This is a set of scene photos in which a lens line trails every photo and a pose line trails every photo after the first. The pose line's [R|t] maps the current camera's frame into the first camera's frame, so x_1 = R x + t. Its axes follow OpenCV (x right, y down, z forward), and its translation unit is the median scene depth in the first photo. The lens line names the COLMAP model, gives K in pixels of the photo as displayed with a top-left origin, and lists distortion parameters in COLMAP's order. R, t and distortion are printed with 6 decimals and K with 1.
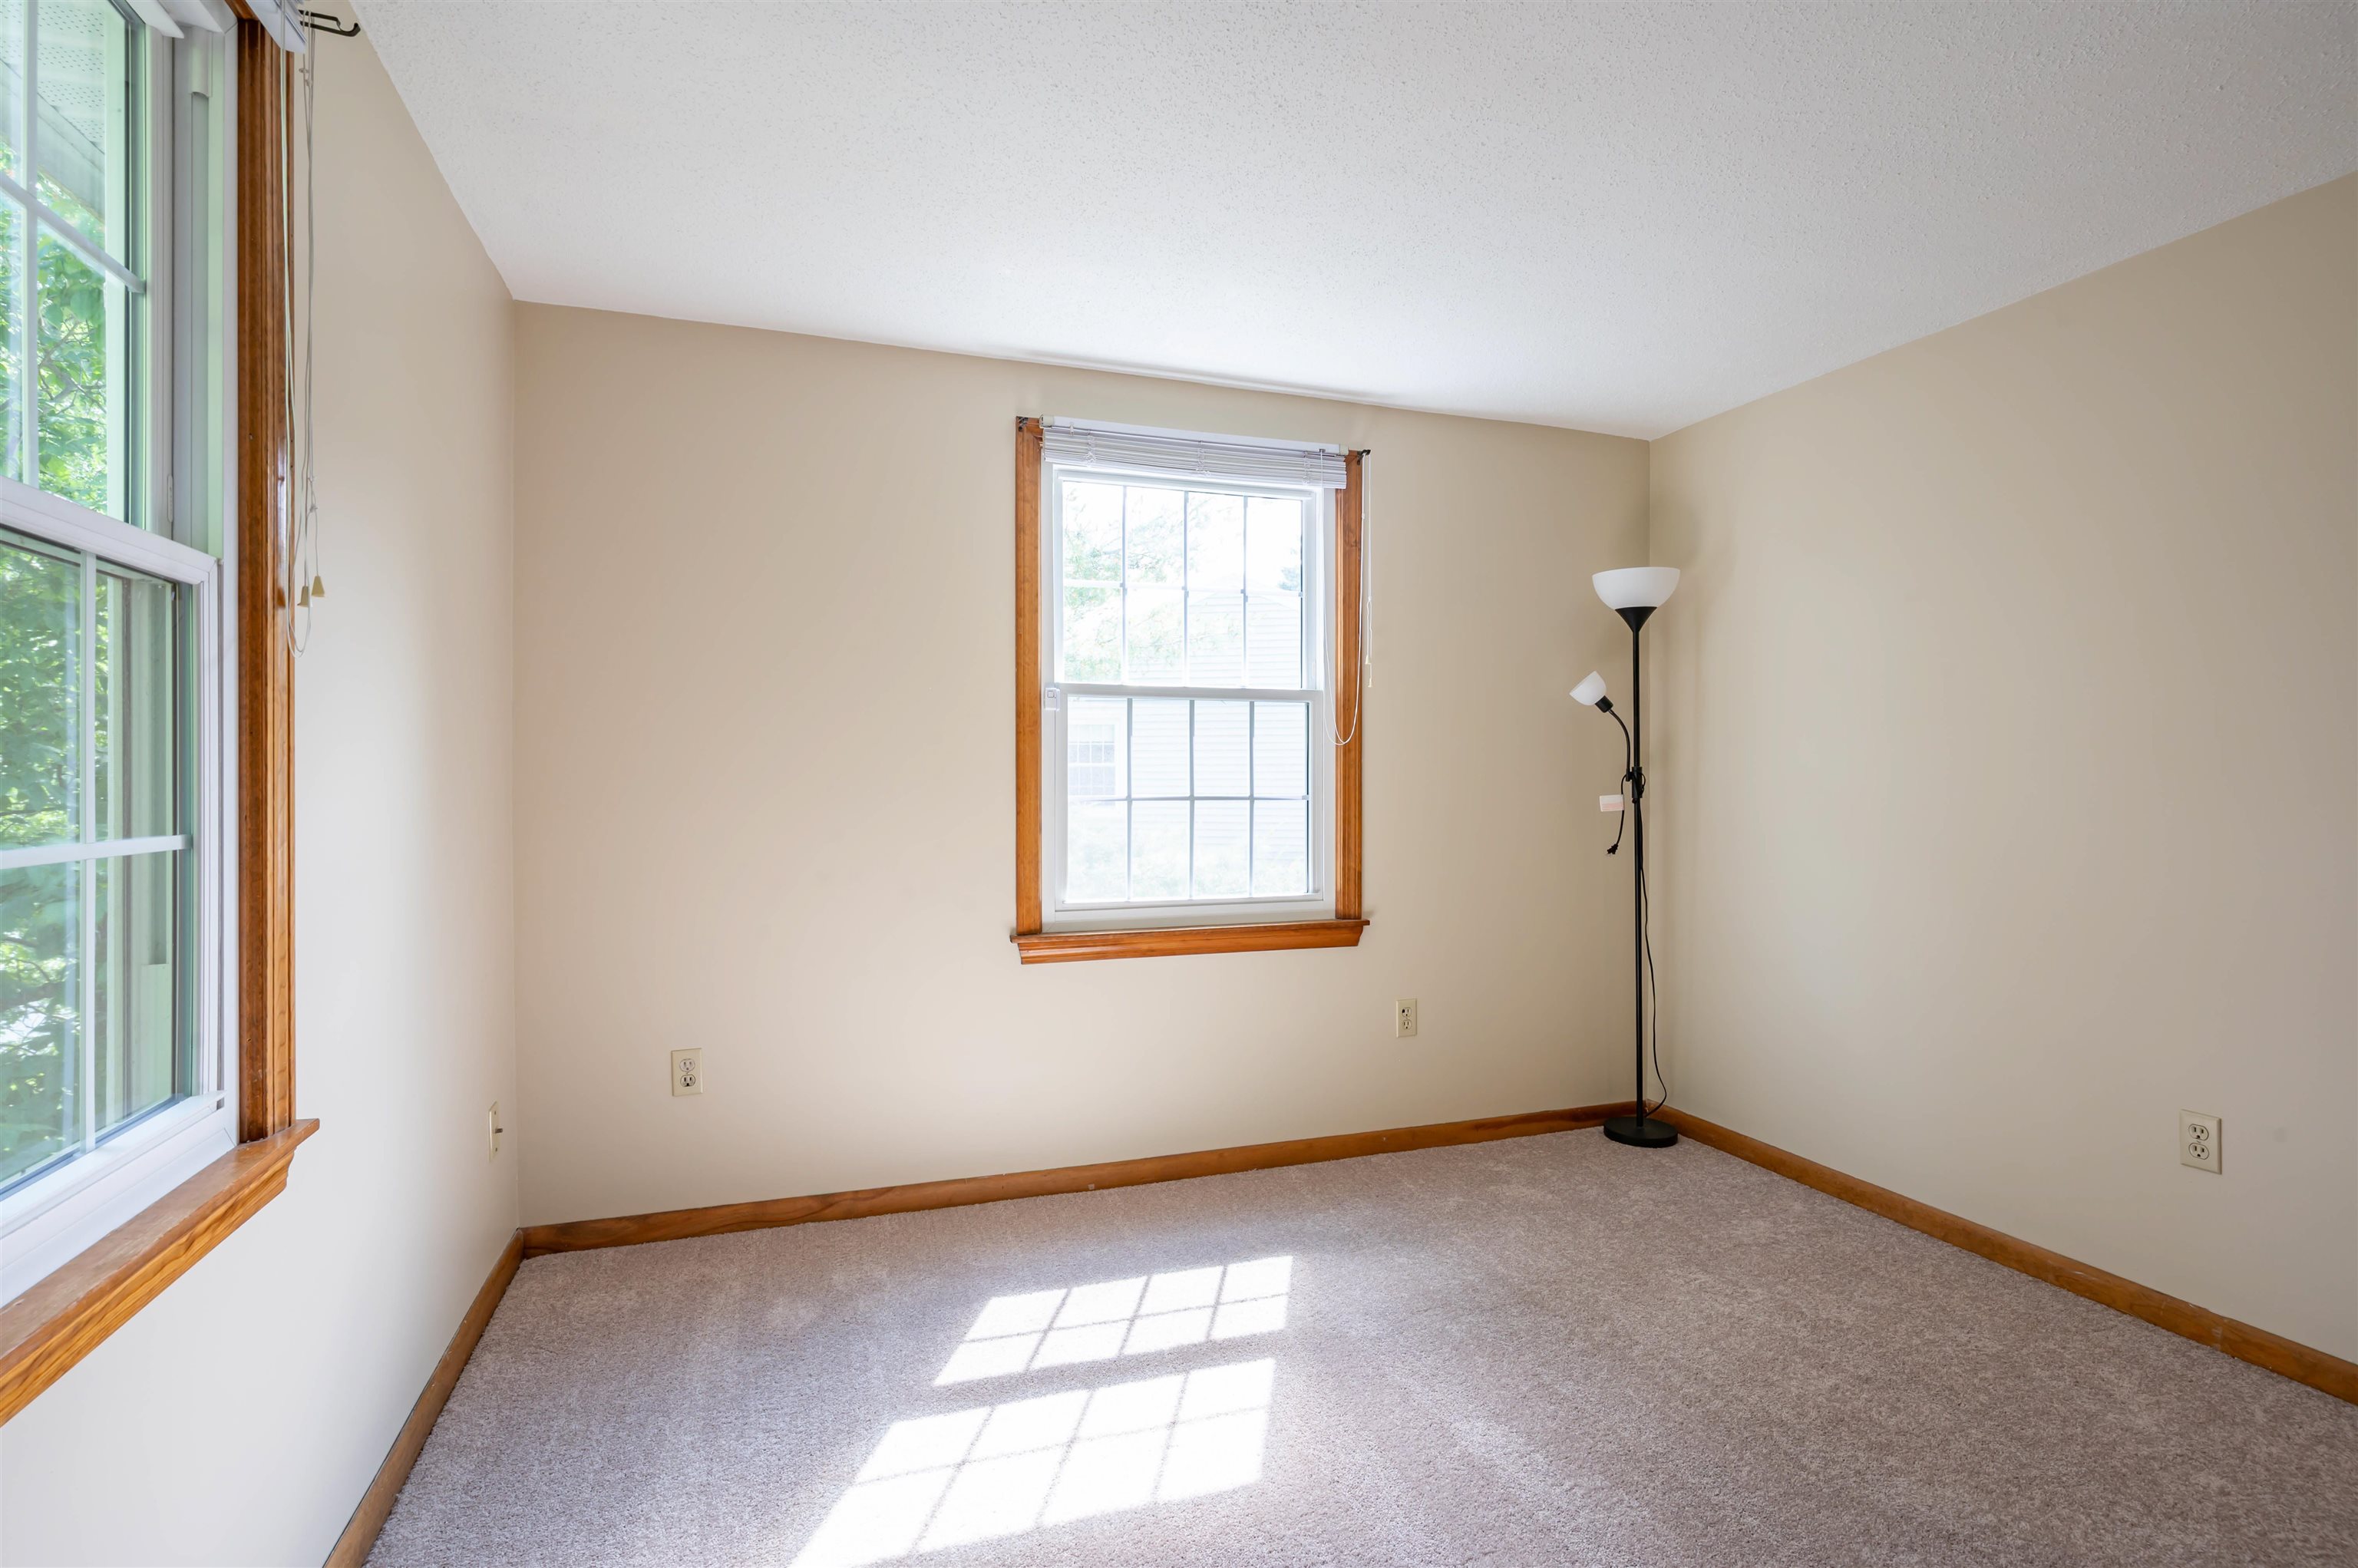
lens RADIAL K [[1137.4, 0, 1174.7], [0, 1137.4, 774.1], [0, 0, 1]] dist [-0.000271, 0.000389]
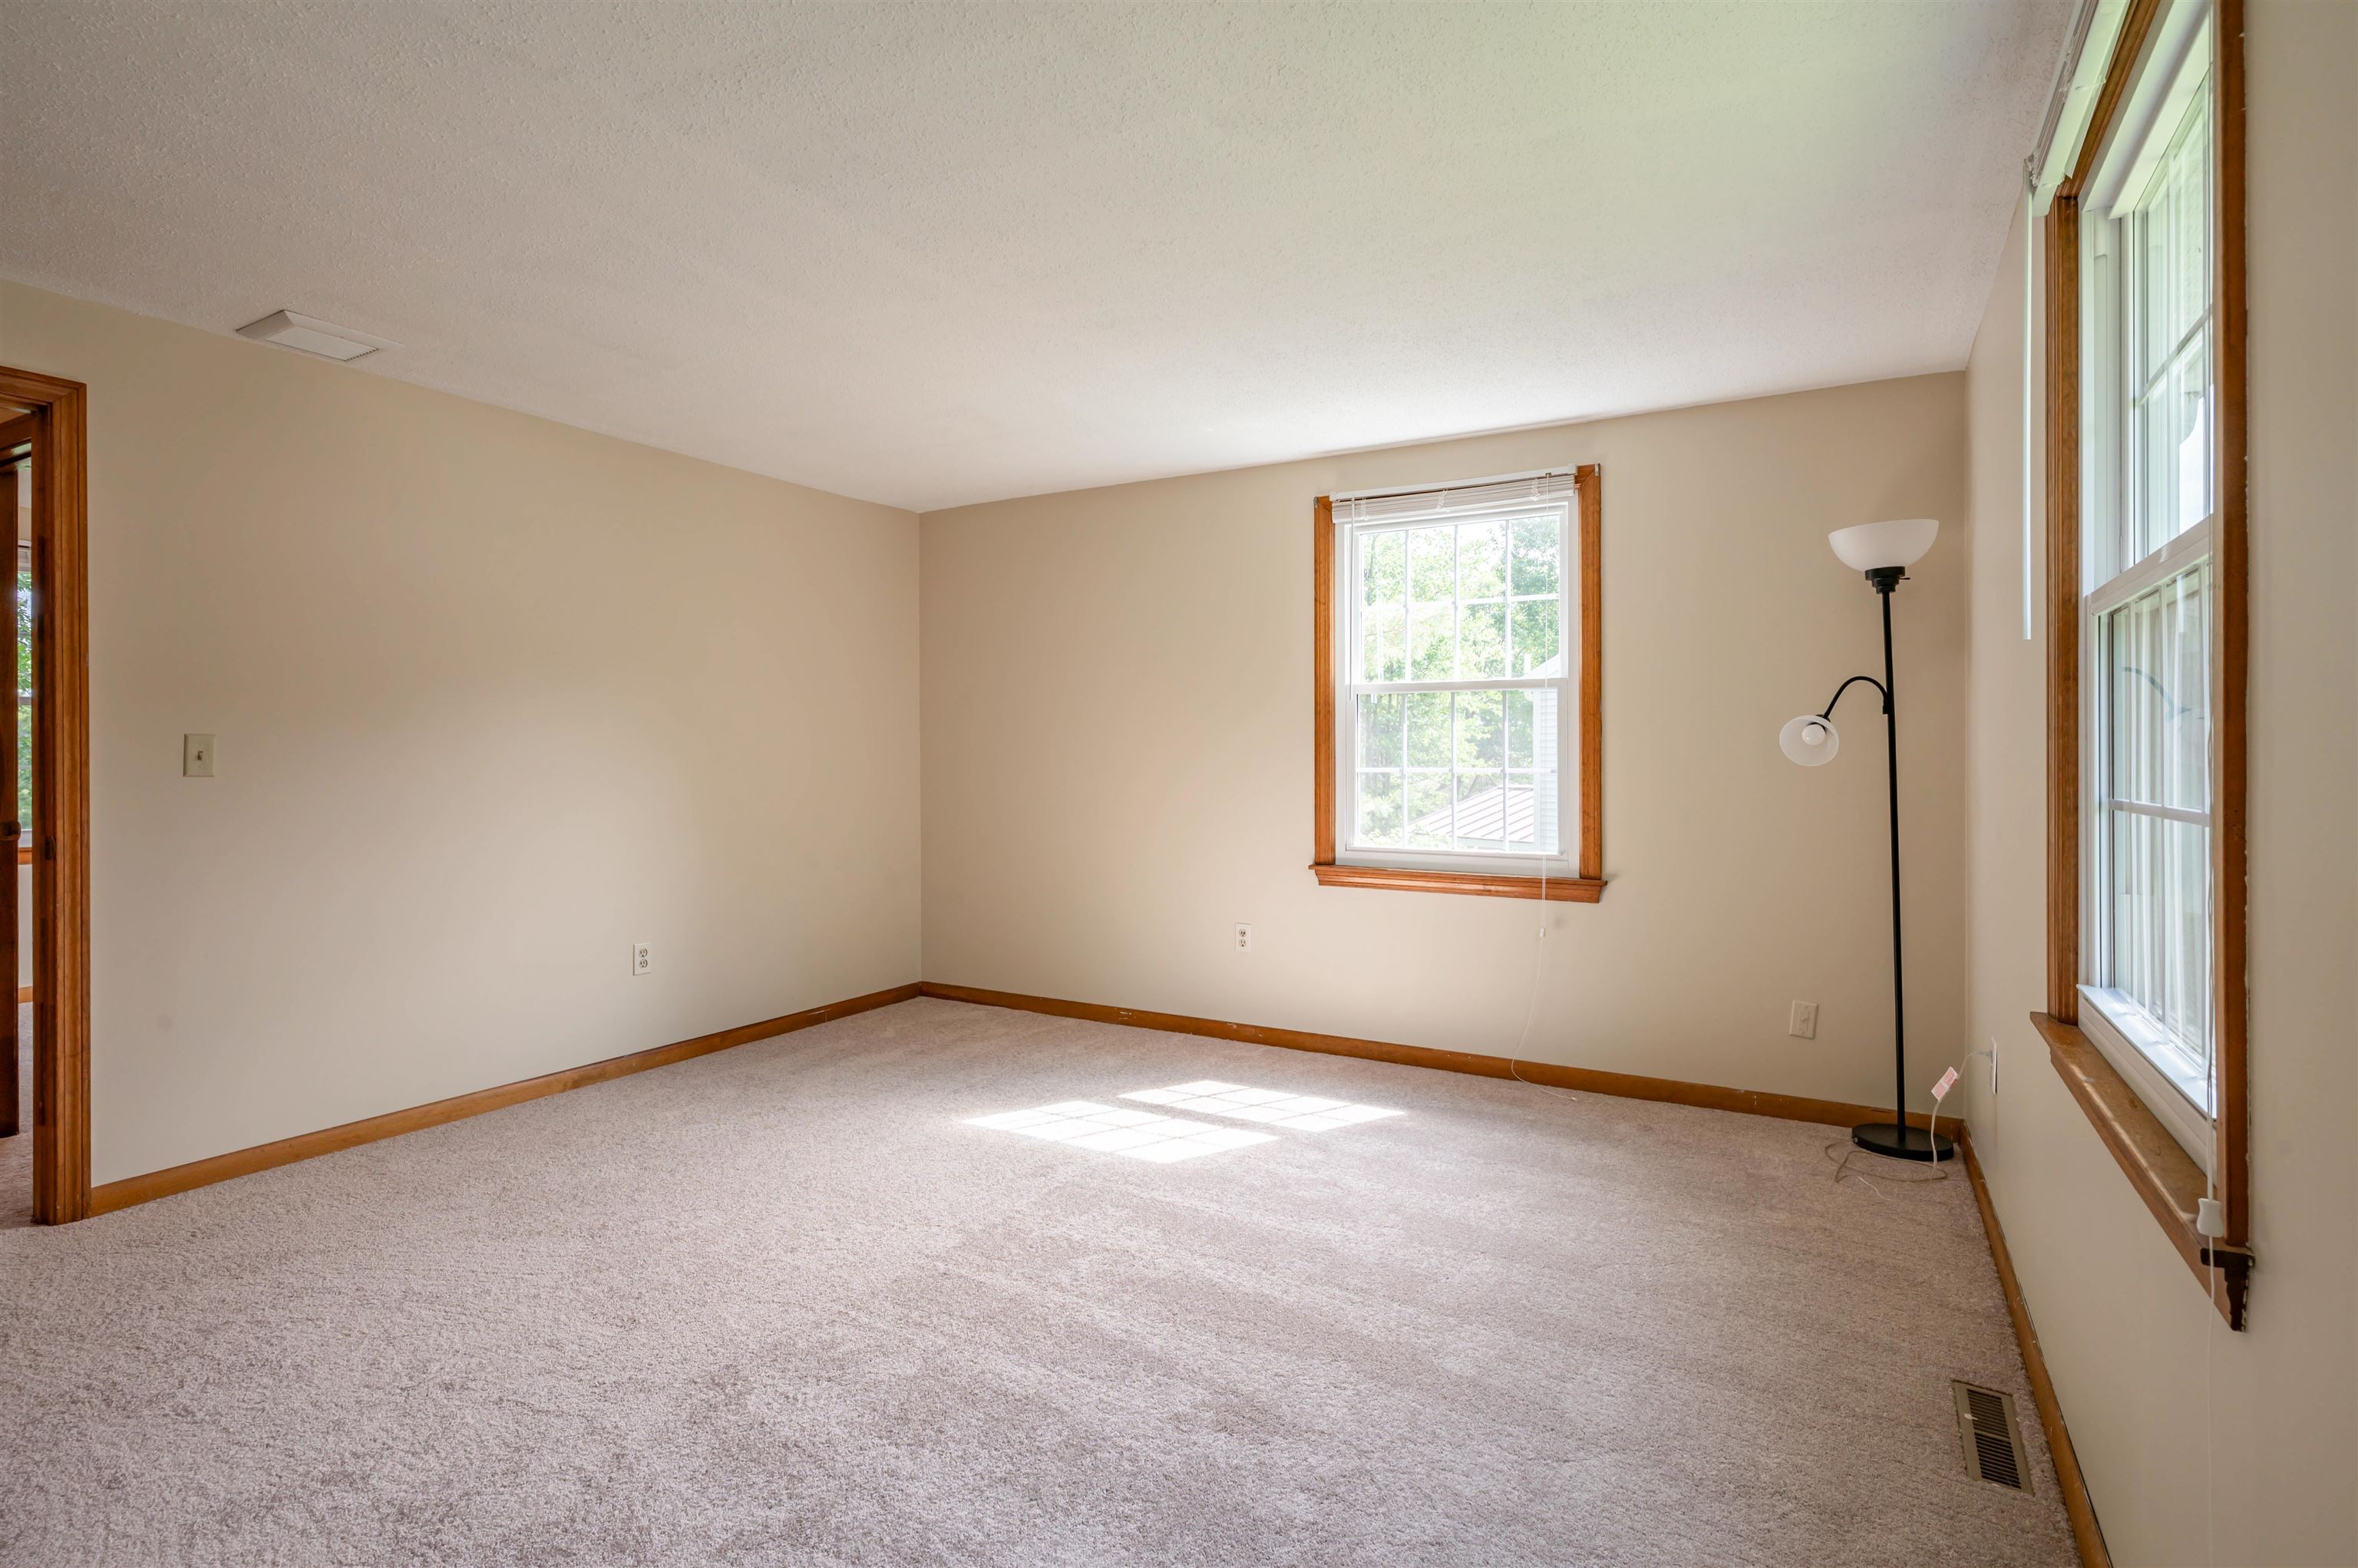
lens RADIAL K [[1137.4, 0, 1174.7], [0, 1137.4, 774.1], [0, 0, 1]] dist [-0.000271, 0.000389]
pose [[0.644774, 0.012367, -0.764274, 0.809516], [0.002766, 0.999825, 0.018513, 0.001976], [0.764369, -0.014051, 0.644626, -0.047288]]
